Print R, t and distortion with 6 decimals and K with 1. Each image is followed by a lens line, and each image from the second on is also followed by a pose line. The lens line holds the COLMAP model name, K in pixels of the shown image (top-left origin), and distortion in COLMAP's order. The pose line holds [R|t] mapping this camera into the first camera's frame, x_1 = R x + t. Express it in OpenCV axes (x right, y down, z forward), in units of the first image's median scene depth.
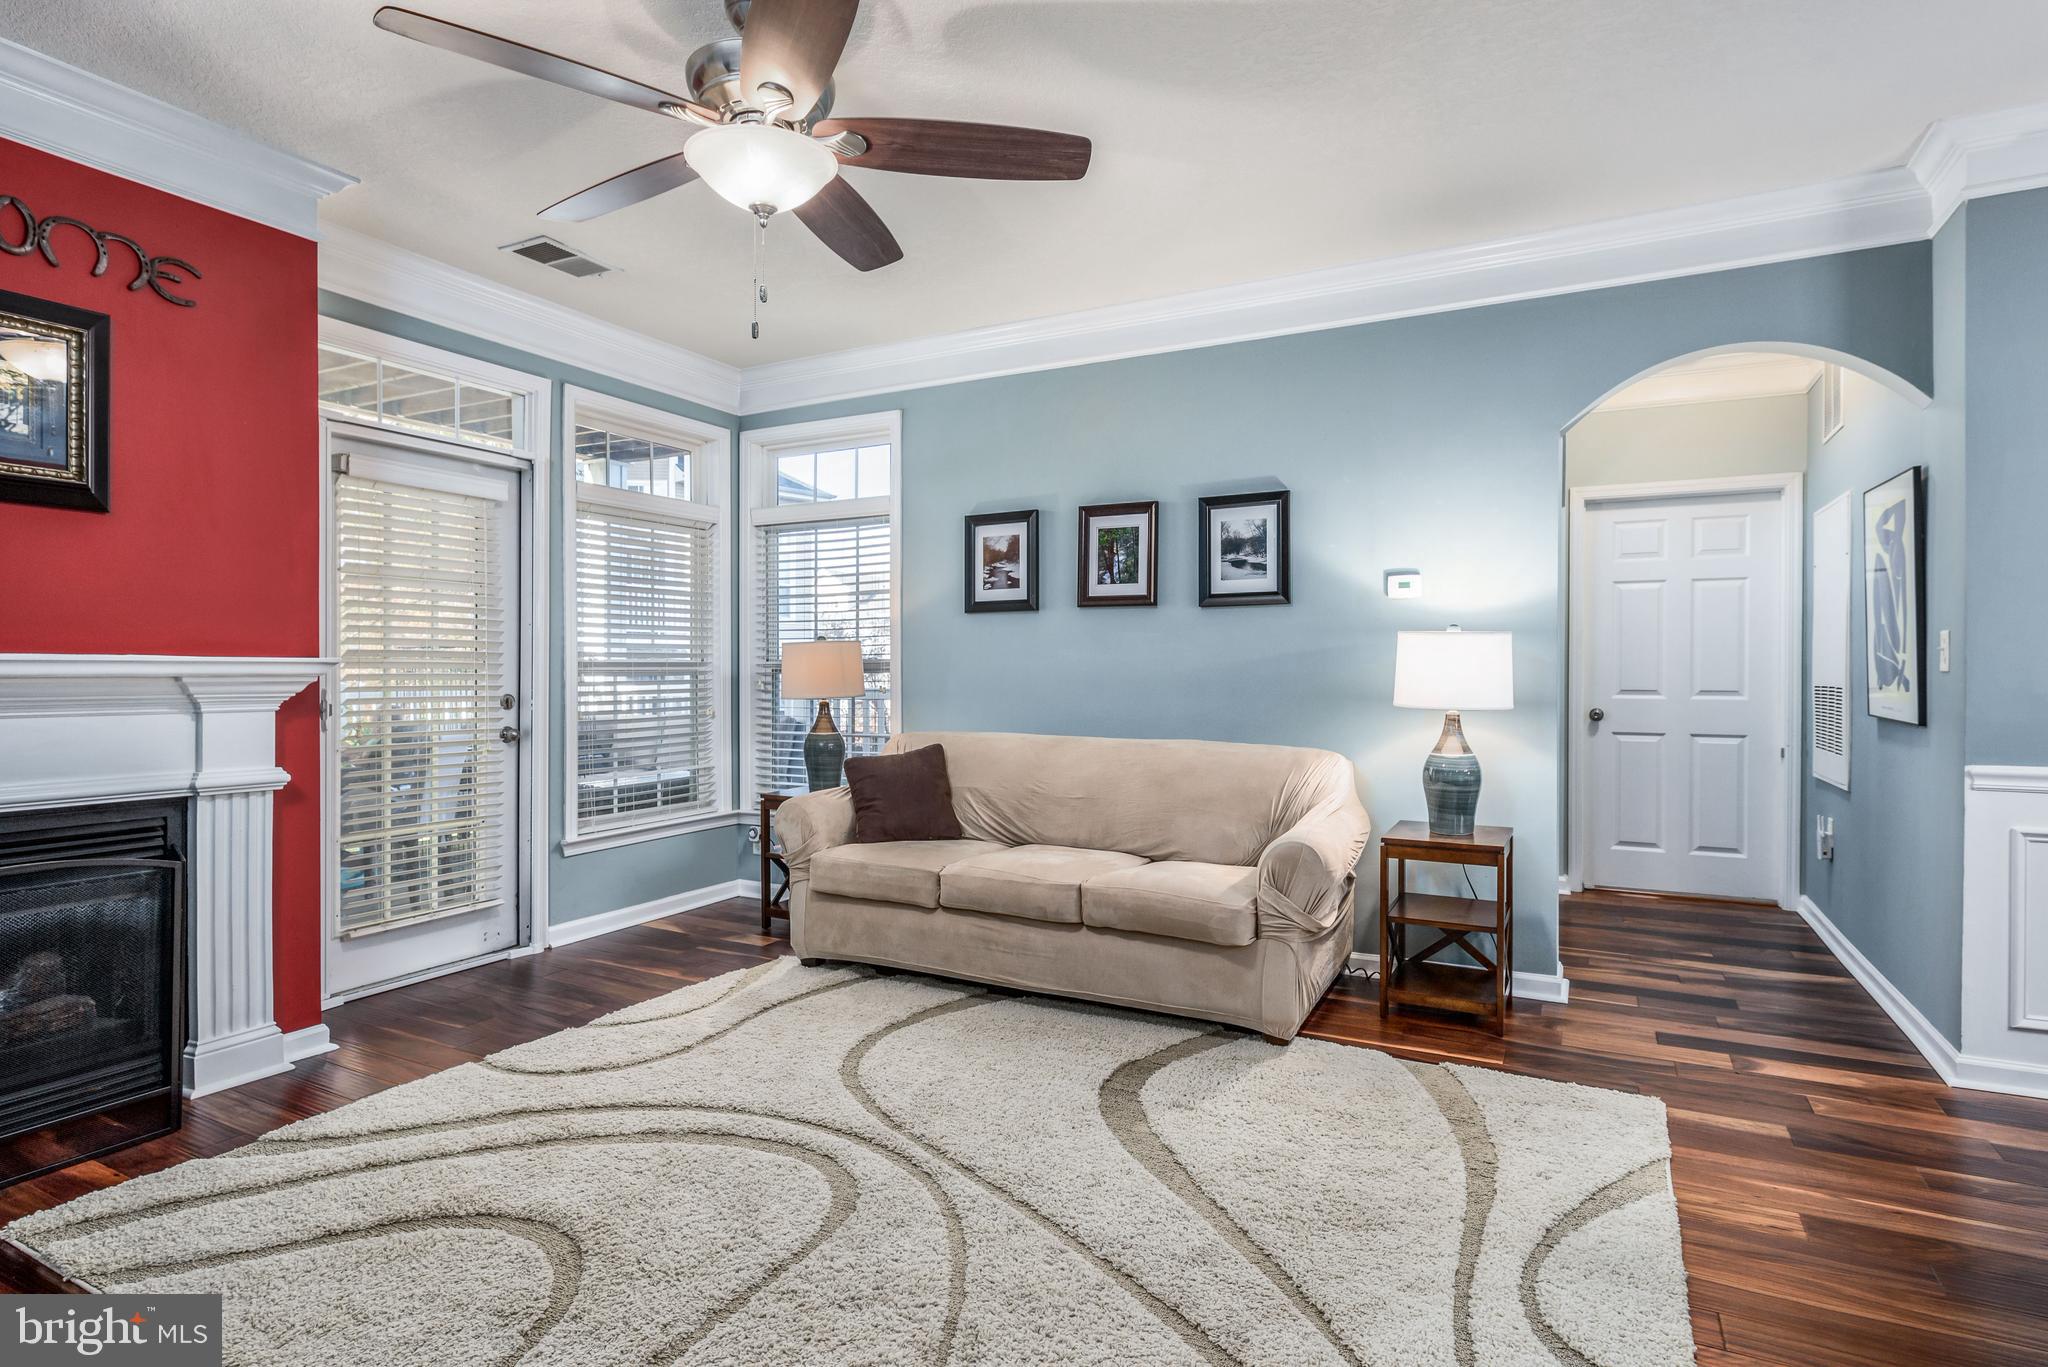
lens RADIAL K [[1057.9, 0, 1037.9], [0, 1057.9, 676.4], [0, 0, 1]] dist [0.001251, 0.001319]
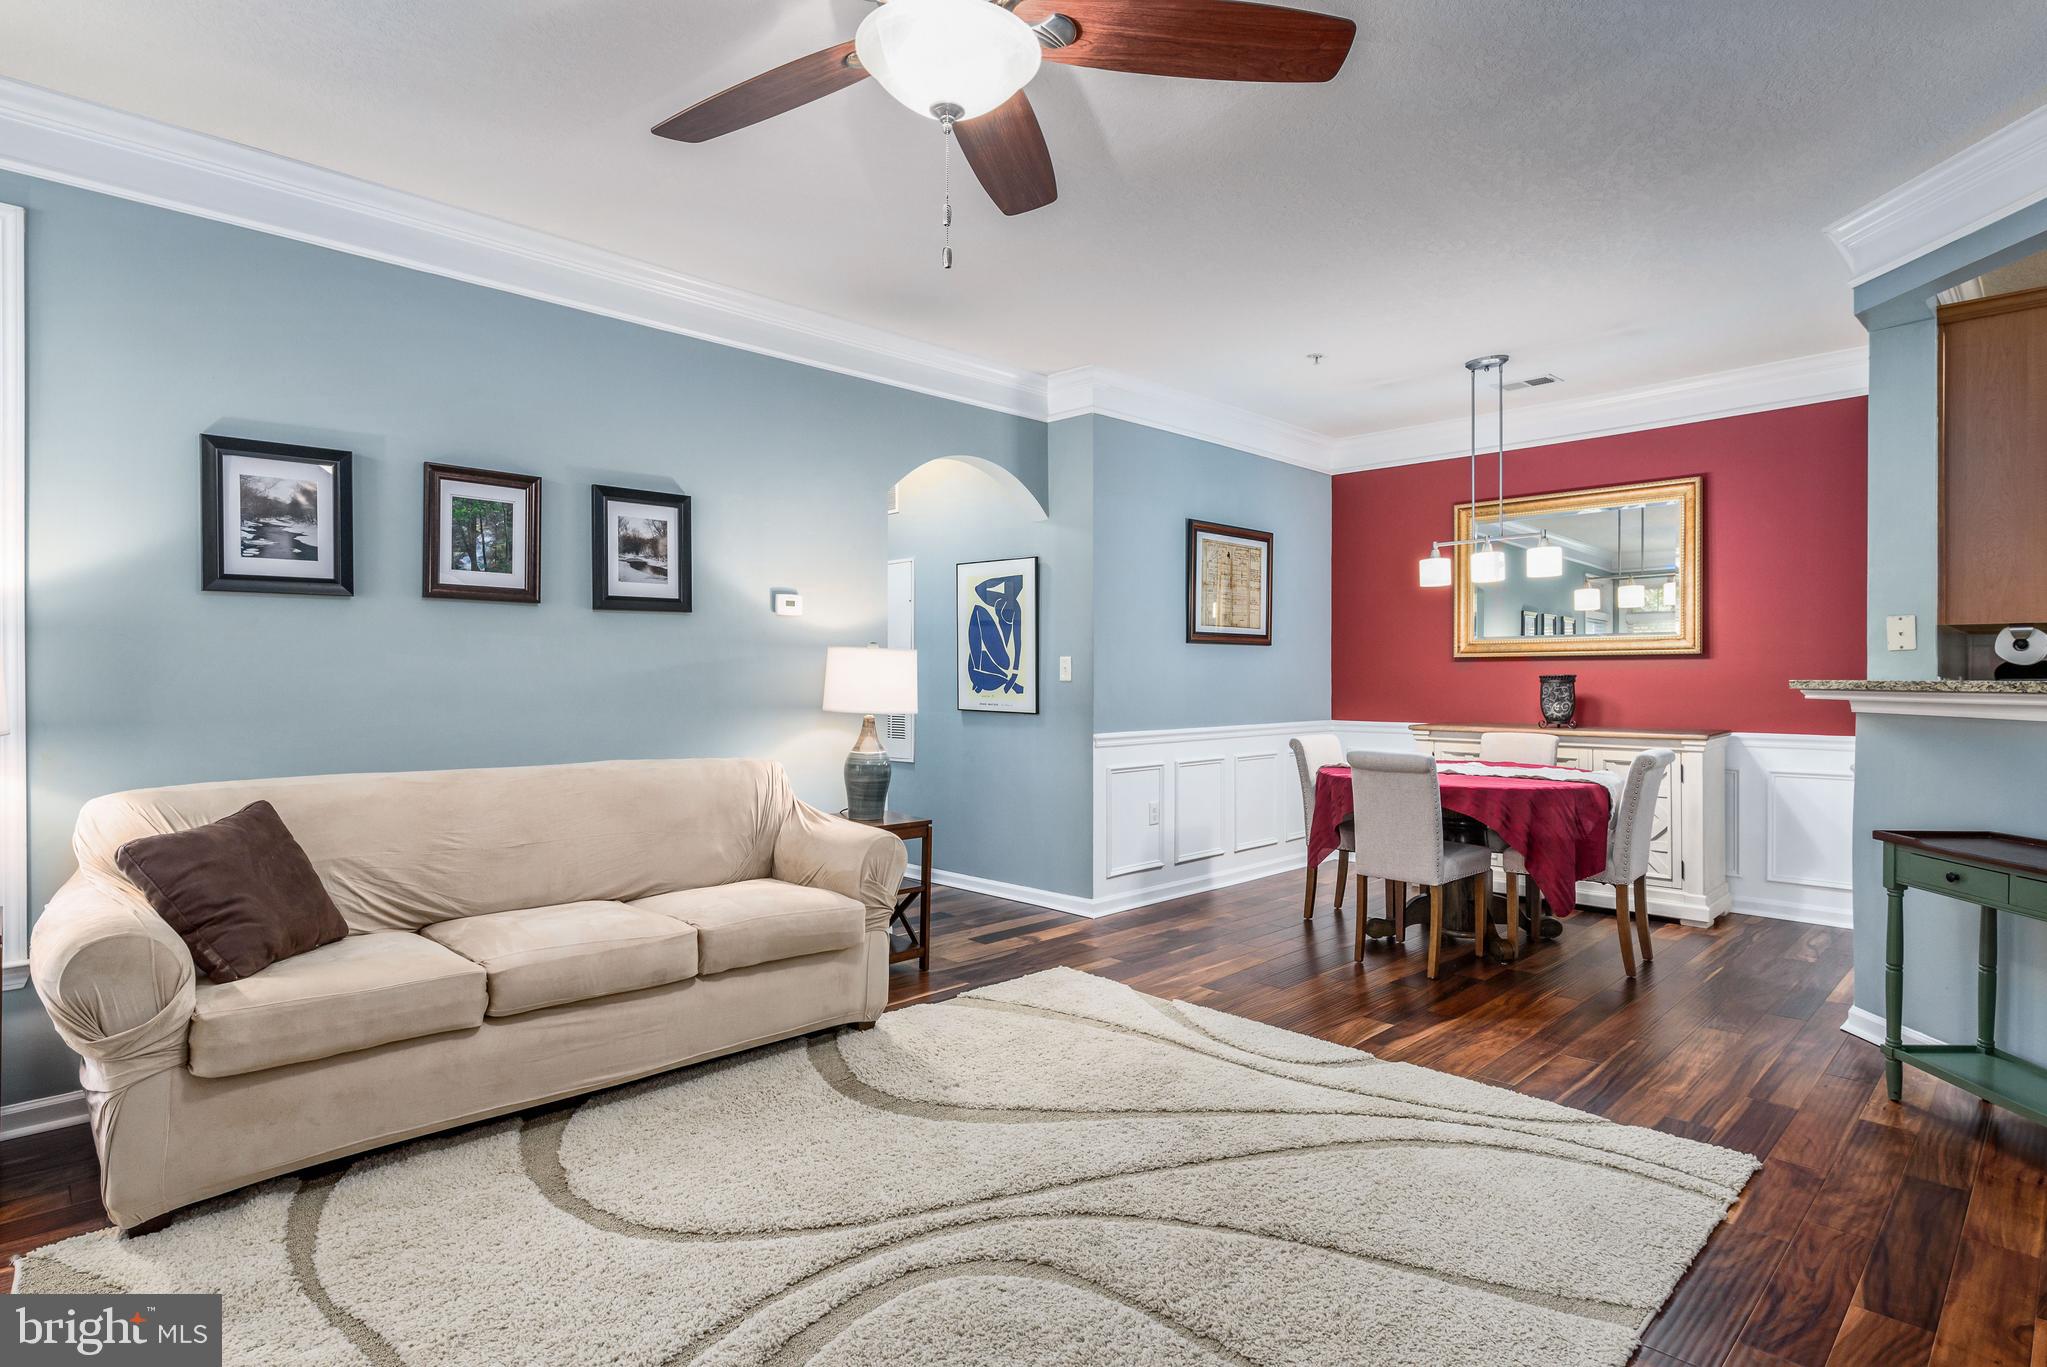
lens RADIAL K [[1057.4, 0, 1019.3], [0, 1057.4, 678.3], [0, 0, 1]] dist [0.001251, 0.001319]
pose [[0.307918, 0.000430, 0.951413, -0.594157], [0.007251, 0.999970, -0.002799, -0.003418], [-0.951385, 0.007760, 0.307906, 0.411107]]
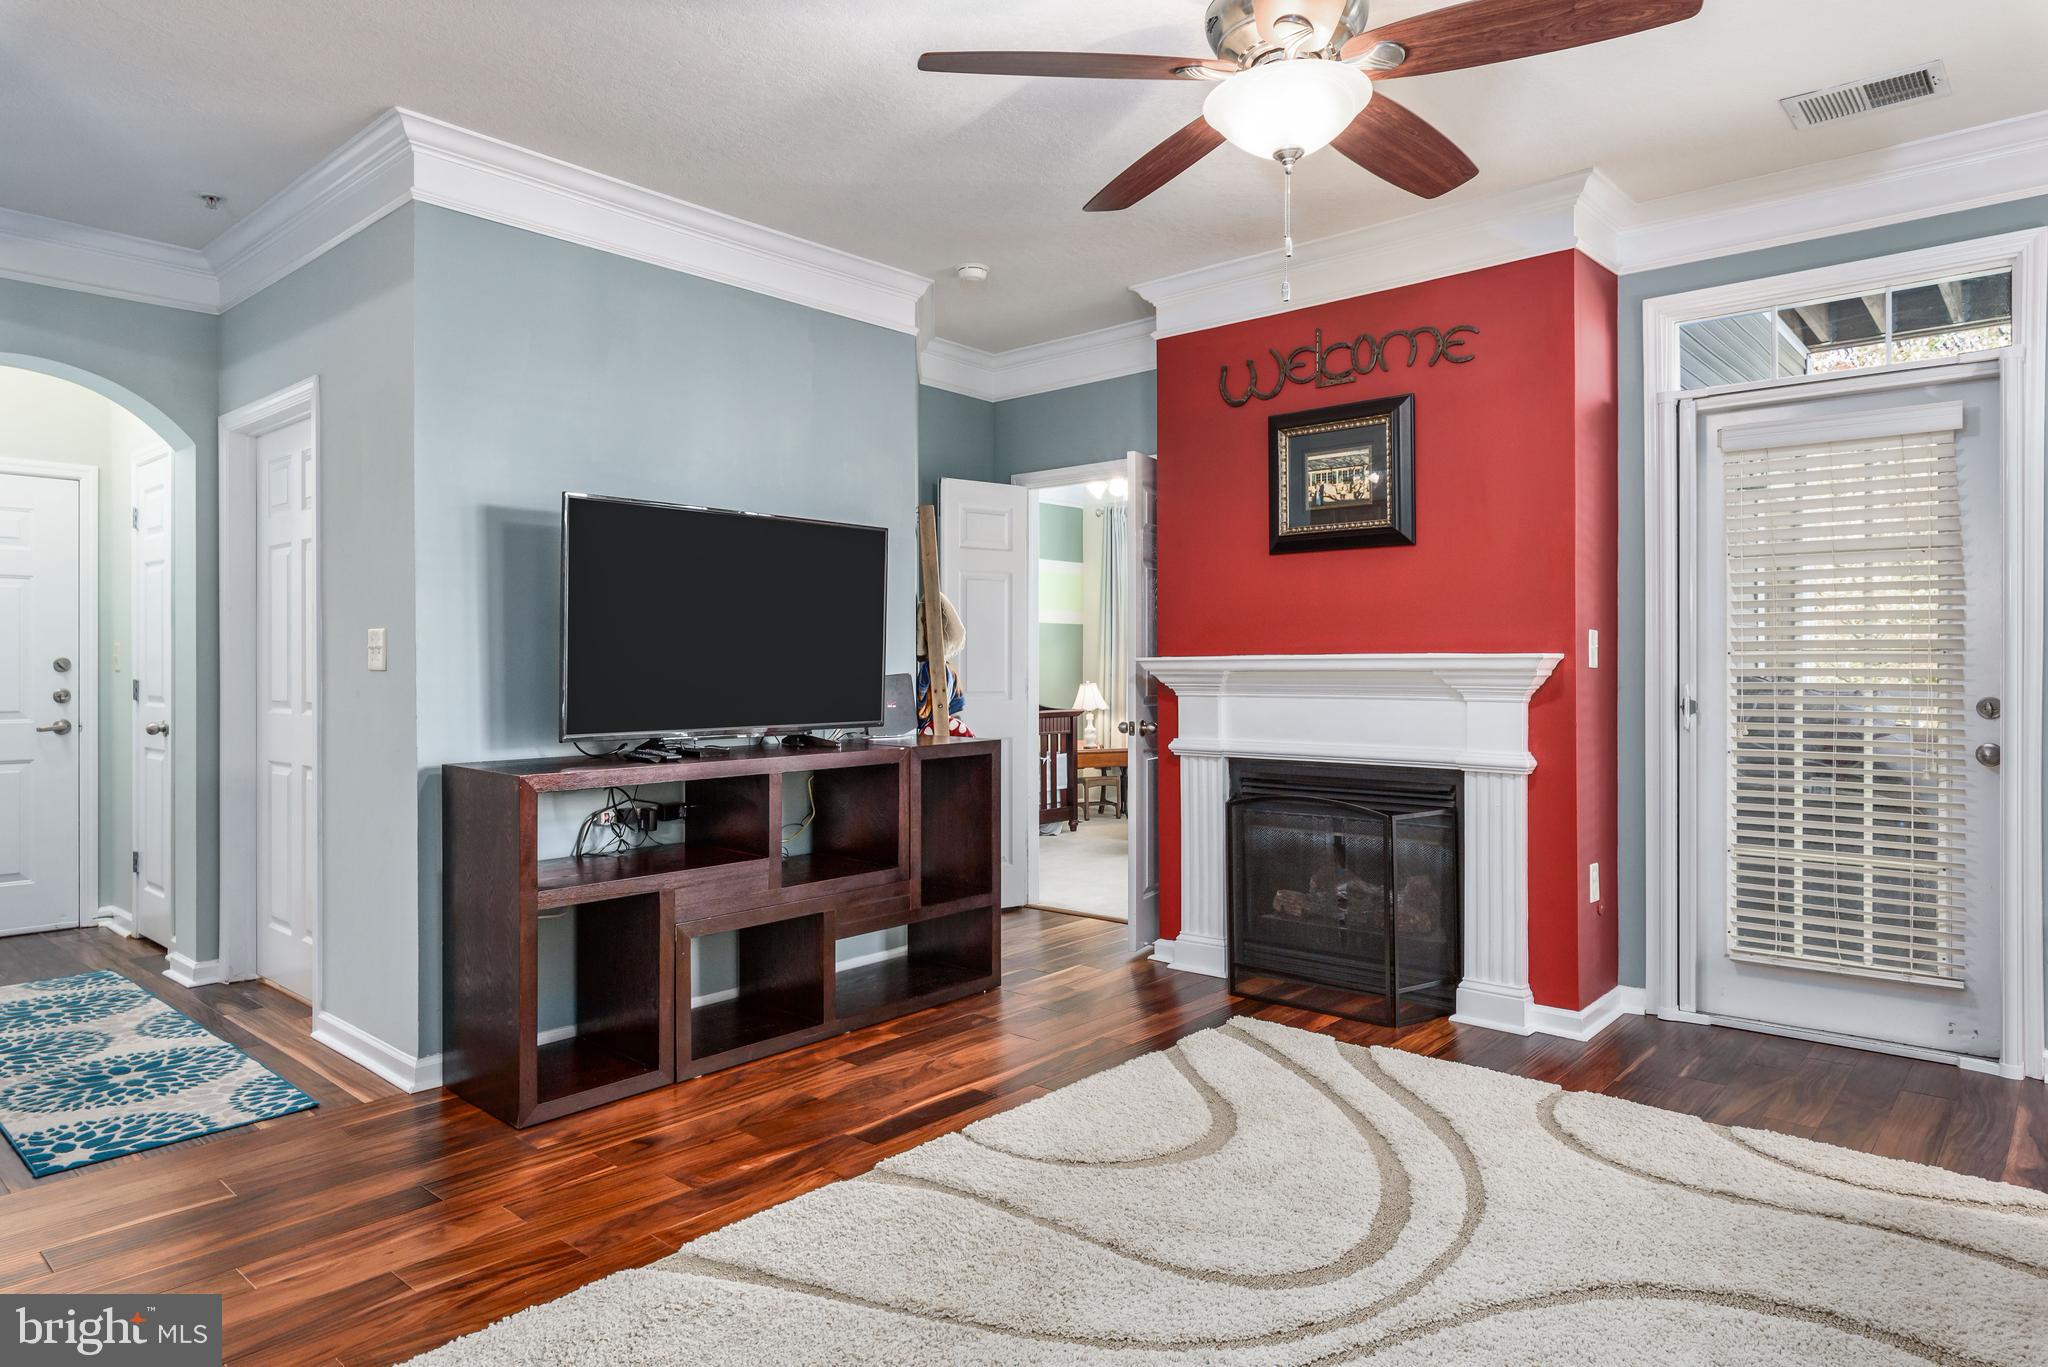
lens RADIAL K [[1213.6, 0, 1025.6], [0, 1213.6, 671.7], [0, 0, 1]] dist [-0.000861, -0.001794]
pose [[-0.240427, 0.004159, -0.970658, 0.461607], [-0.002662, 0.999984, 0.004944, -0.003034], [0.970664, 0.003773, -0.240412, 0.602971]]
